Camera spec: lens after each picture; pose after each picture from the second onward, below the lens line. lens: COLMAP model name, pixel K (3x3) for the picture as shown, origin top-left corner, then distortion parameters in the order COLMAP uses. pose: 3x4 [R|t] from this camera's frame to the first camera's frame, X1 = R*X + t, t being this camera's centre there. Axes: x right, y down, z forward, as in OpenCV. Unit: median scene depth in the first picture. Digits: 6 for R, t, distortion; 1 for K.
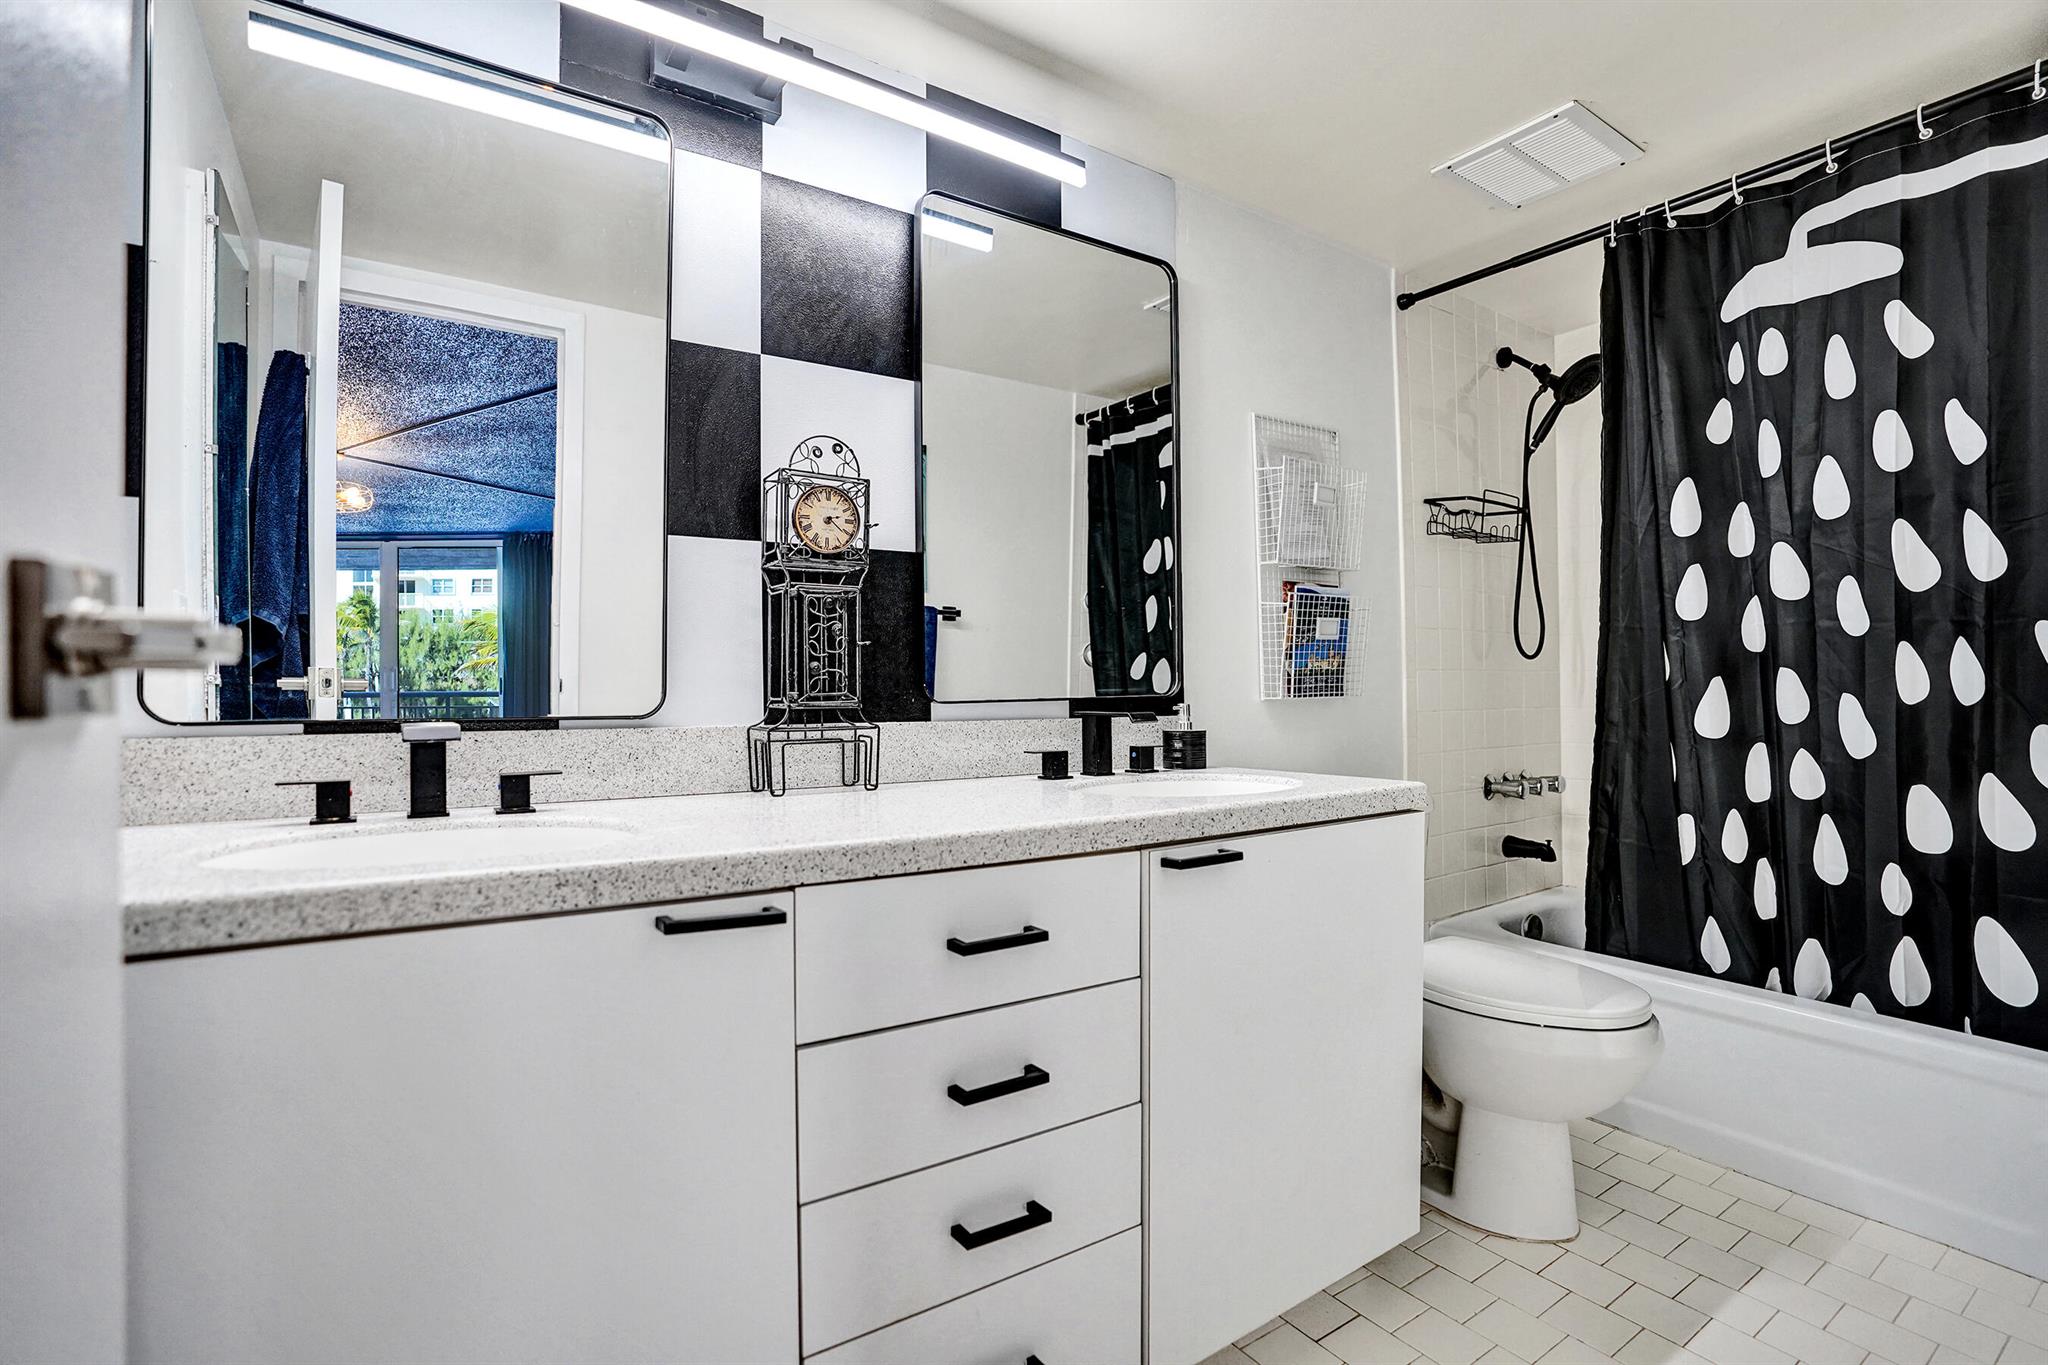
lens RADIAL K [[937.5, 0, 1053.2], [0, 937.5, 686.5], [0, 0, 1]] dist [-0.061691, 0.019396]
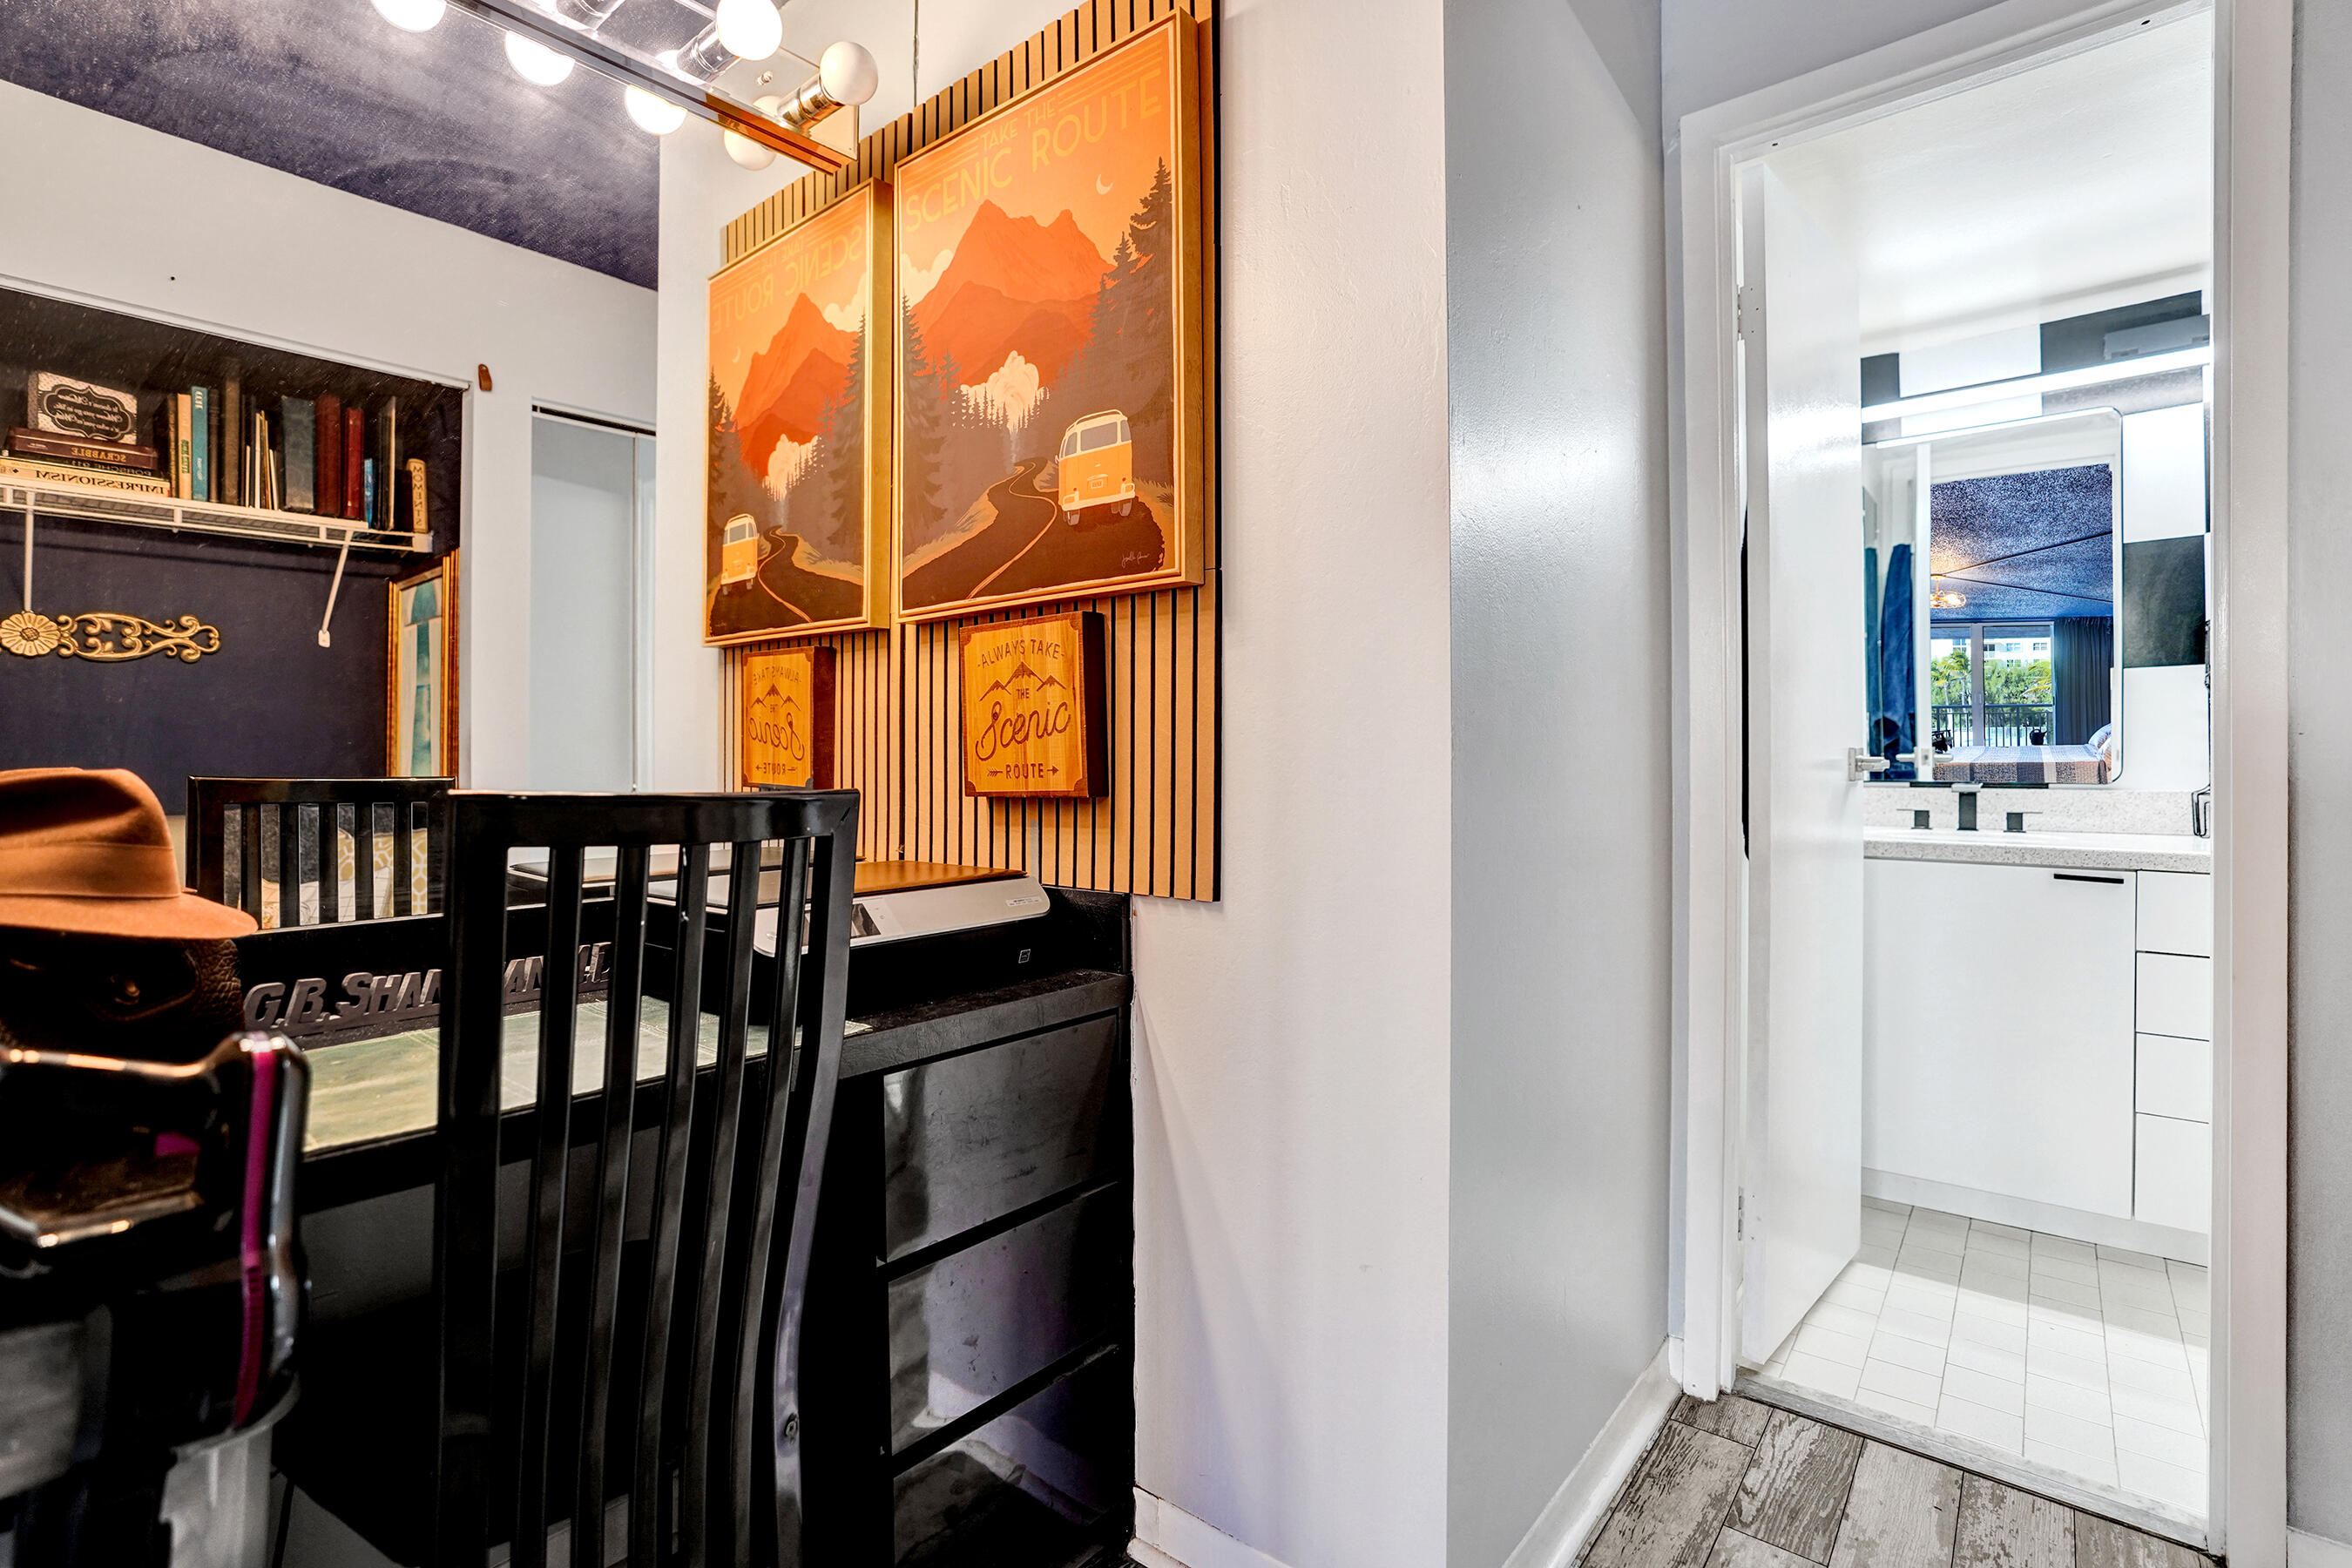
lens RADIAL K [[1076.6, 0, 1209.6], [0, 1076.6, 788.6], [0, 0, 1]] dist [-0.061691, 0.019396]
pose [[0.285317, 0.029573, -0.957977, 0.787852], [0.013850, 0.999292, 0.034973, -0.040030], [0.958333, -0.023246, 0.284706, -0.944746]]
